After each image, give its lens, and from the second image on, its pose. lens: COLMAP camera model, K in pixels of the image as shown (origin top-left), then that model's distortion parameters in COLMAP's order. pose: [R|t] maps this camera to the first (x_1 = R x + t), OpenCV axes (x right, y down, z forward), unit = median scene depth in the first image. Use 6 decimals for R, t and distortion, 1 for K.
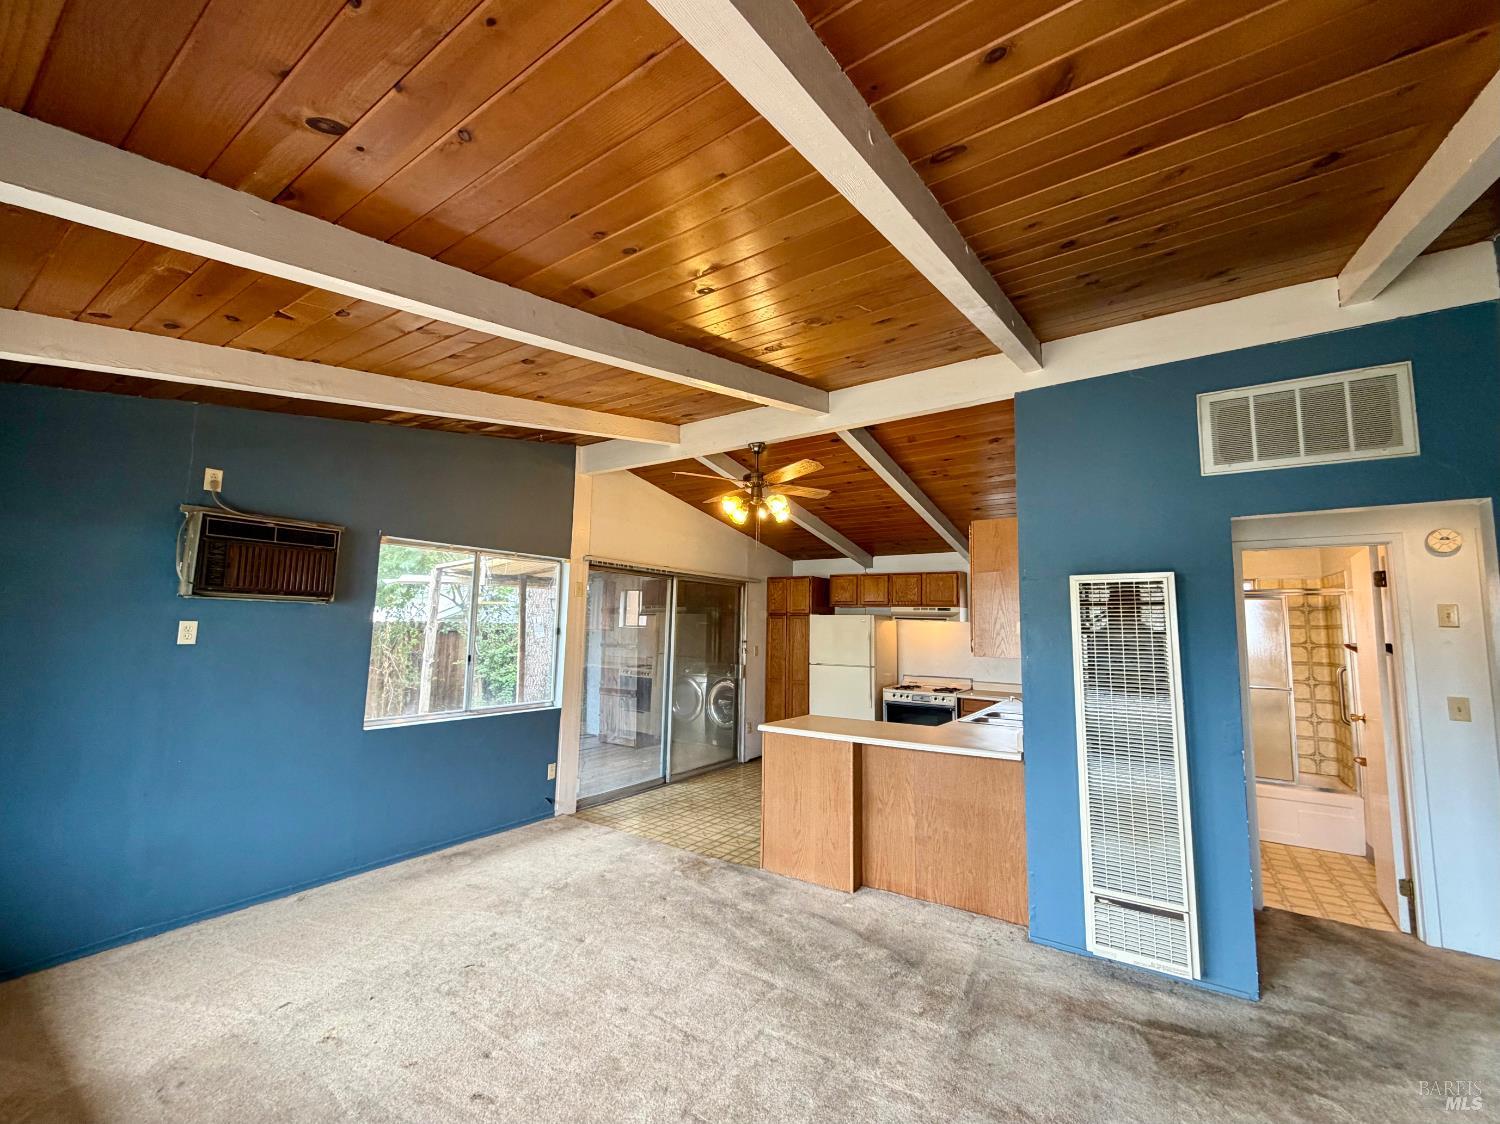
lens RADIAL K [[632.0, 0, 755.7], [0, 632.0, 562.9], [0, 0, 1]] dist [-0.007291, 0.002750]
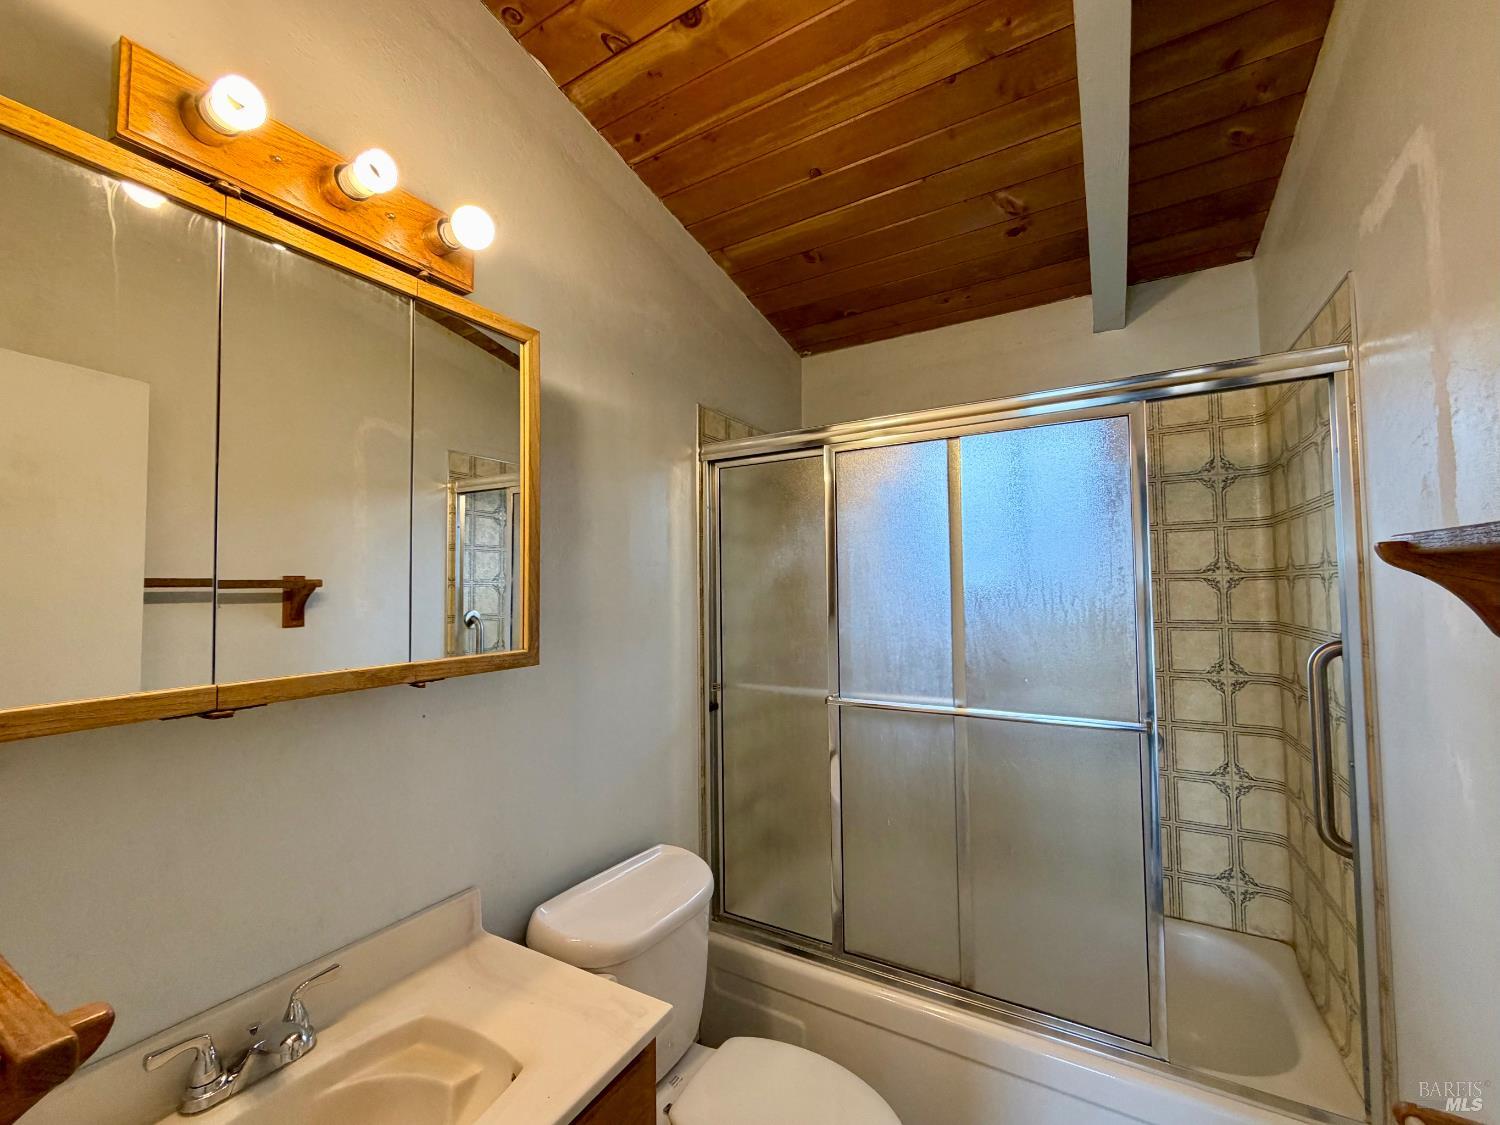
lens RADIAL K [[632.0, 0, 751.9], [0, 632.0, 560.2], [0, 0, 1]] dist [-0.007291, 0.002750]
pose [[0.998467, -0.027996, 0.047755, 0.600037], [0.024994, 0.997742, 0.062337, 0.094361], [-0.049392, -0.061048, 0.996912, 0.662489]]
